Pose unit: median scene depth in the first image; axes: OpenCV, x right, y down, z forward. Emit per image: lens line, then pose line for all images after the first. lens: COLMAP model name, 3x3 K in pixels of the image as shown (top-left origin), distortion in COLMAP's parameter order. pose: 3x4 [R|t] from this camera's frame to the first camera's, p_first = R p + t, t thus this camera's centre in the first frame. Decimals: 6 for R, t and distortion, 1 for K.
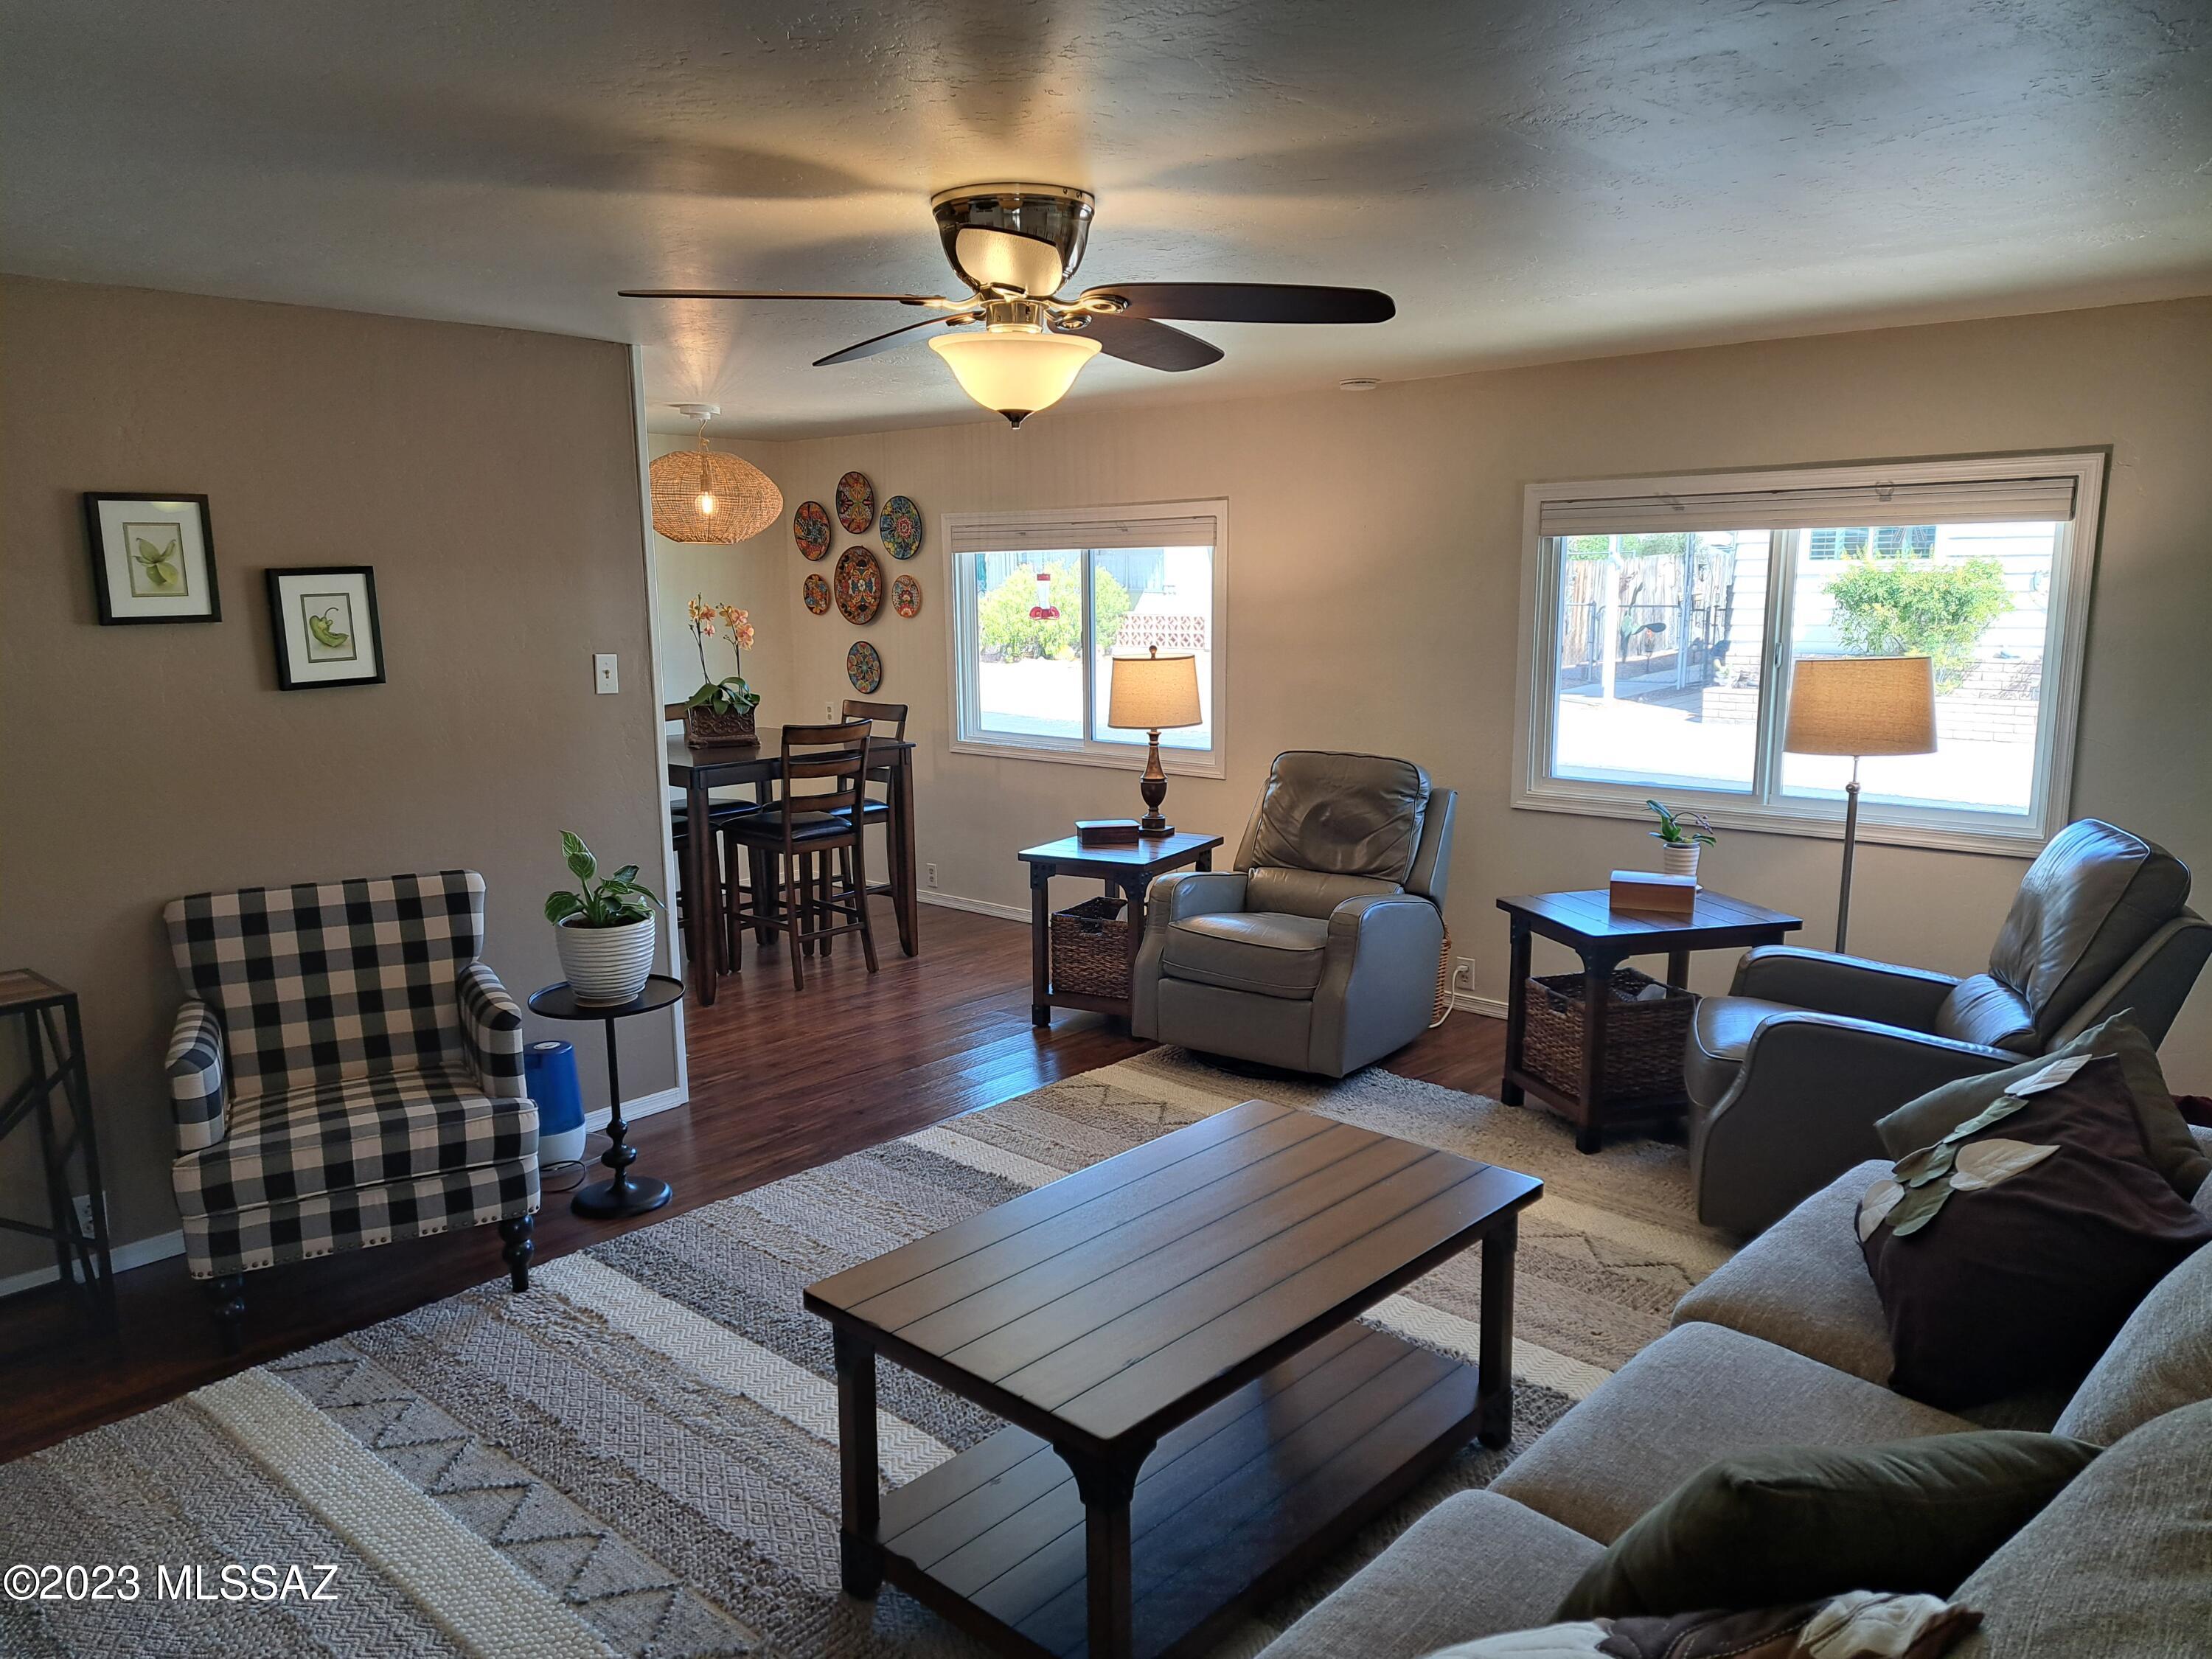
lens RADIAL K [[1577.7, 0, 1160.6], [0, 1577.7, 908.0], [0, 0, 1]] dist [0.074097, -0.104042]
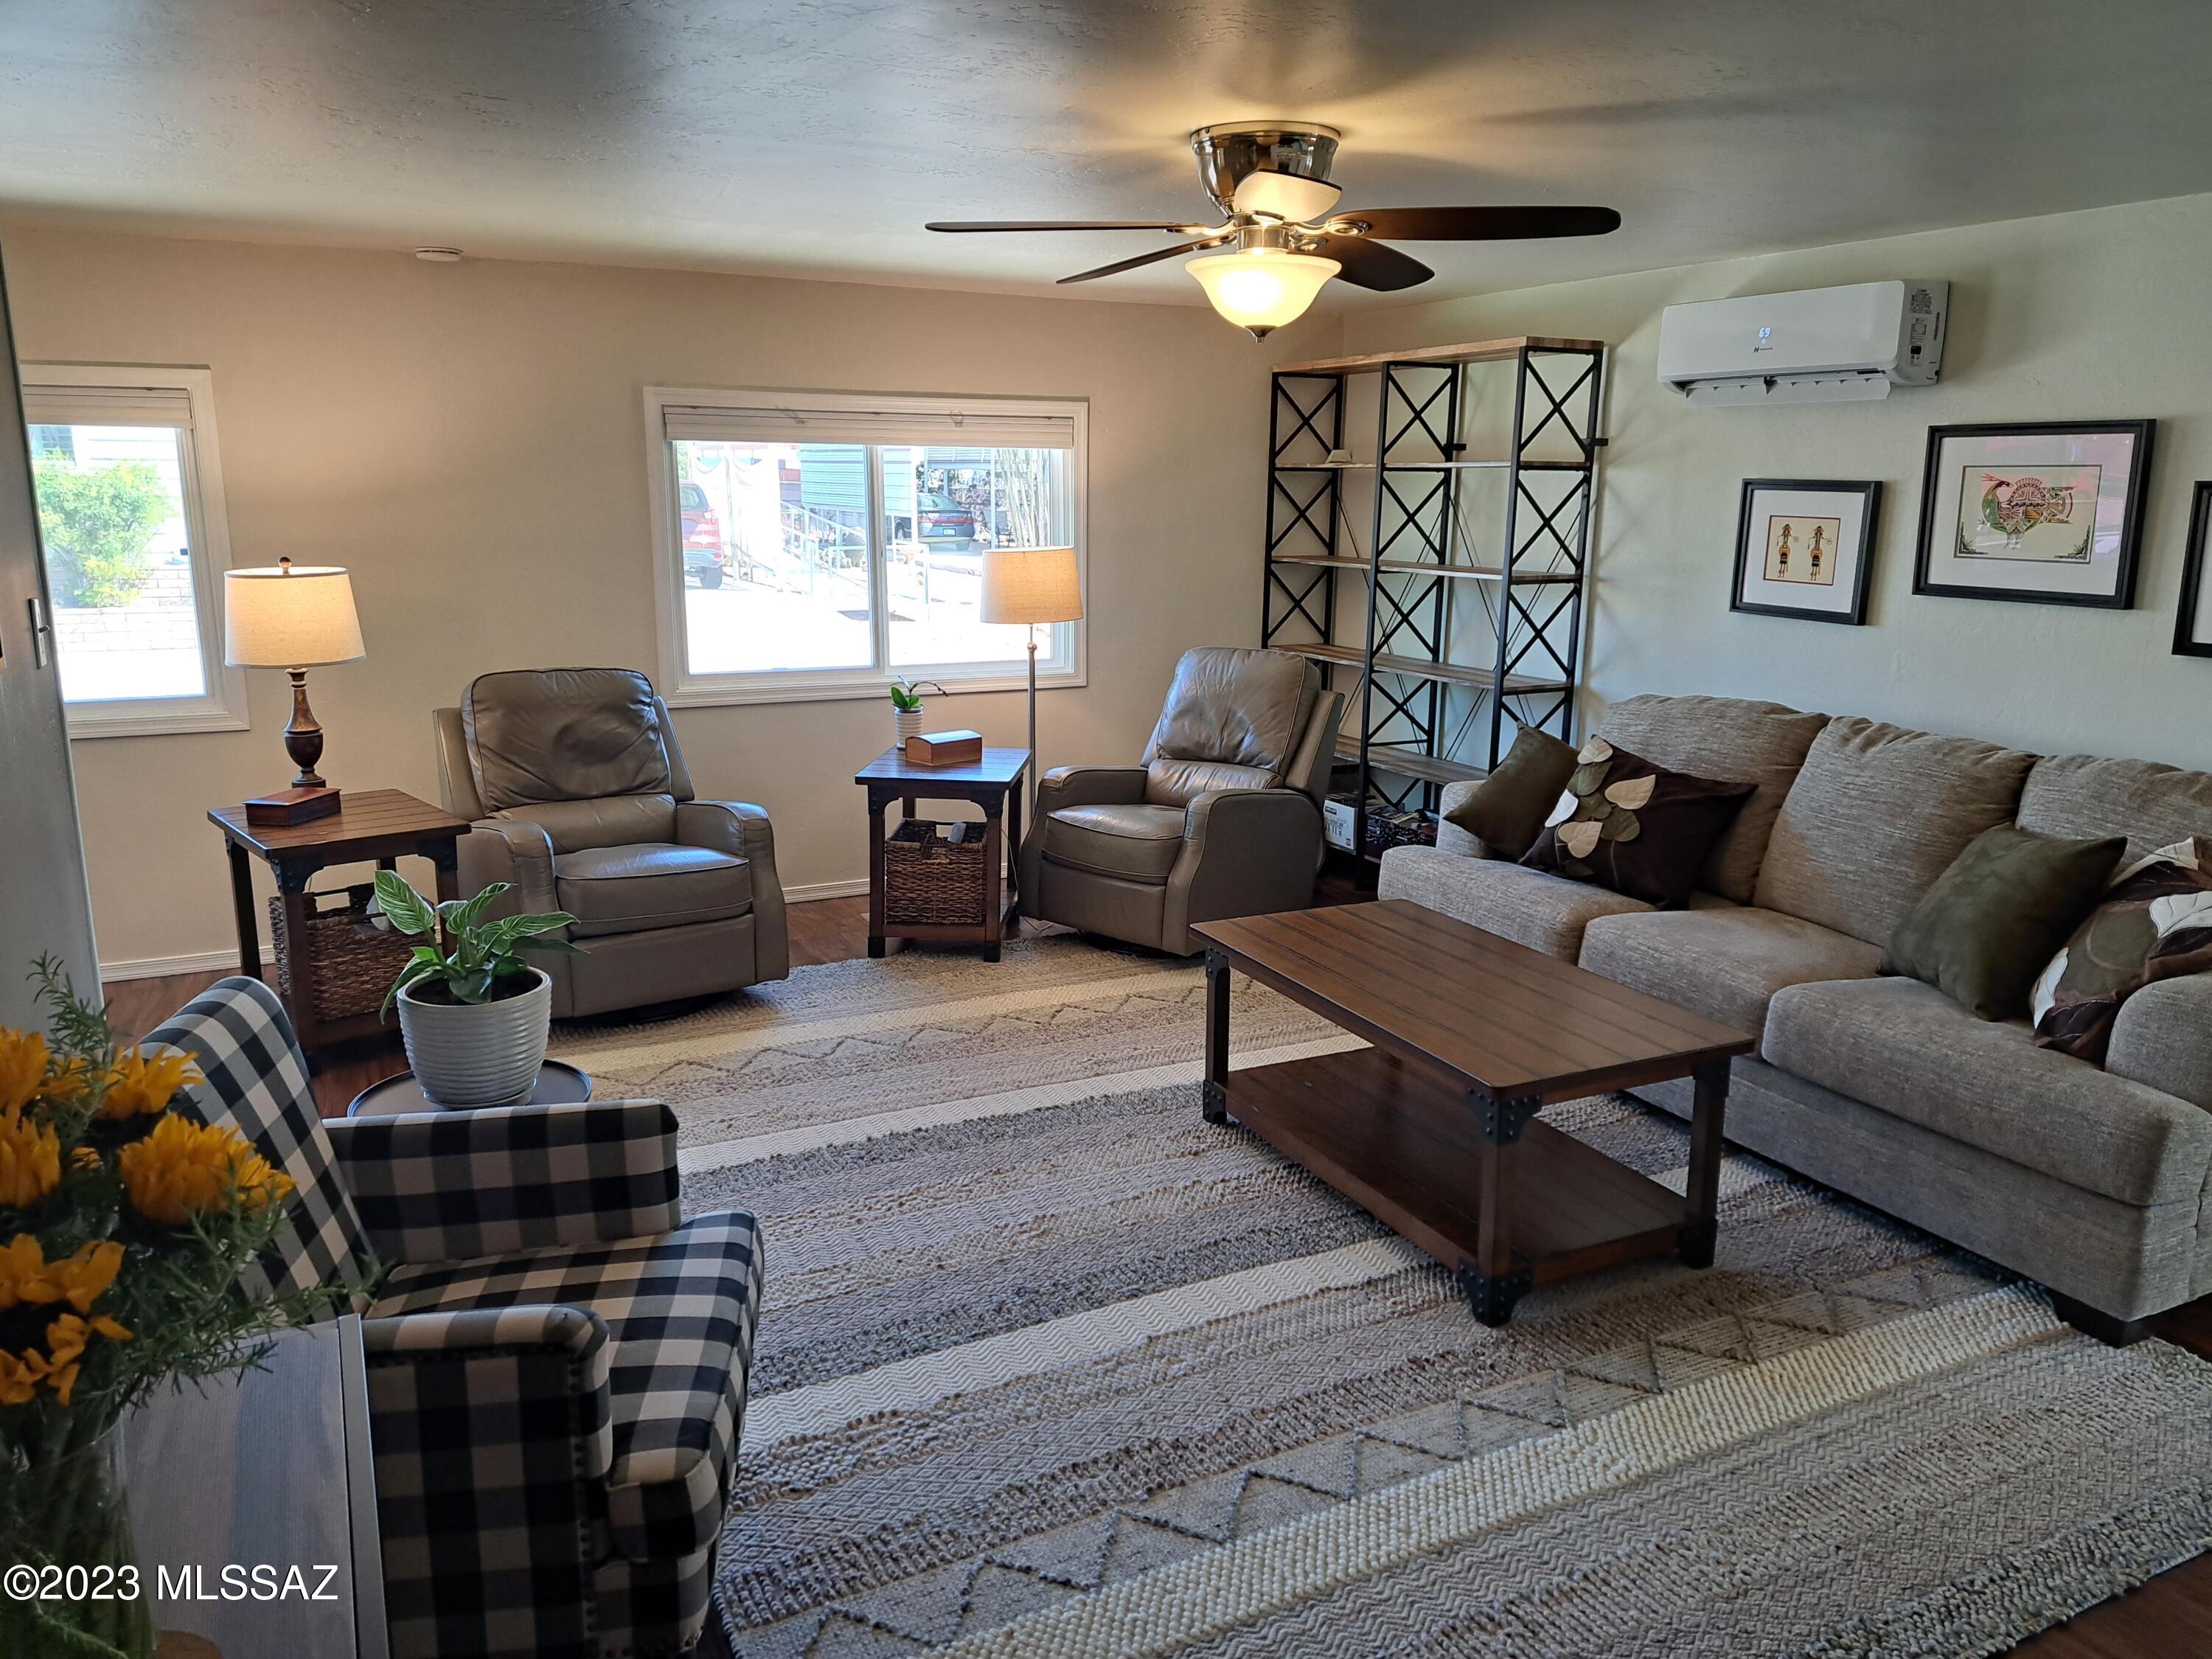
lens RADIAL K [[1592.0, 0, 1117.5], [0, 1592.0, 833.1], [0, 0, 1]] dist [0.129481, -0.174221]
pose [[0.350996, -0.190386, 0.916818, -0.657855], [0.183916, 0.974057, 0.131861, -0.070793], [-0.918138, 0.122335, 0.376905, 0.372733]]
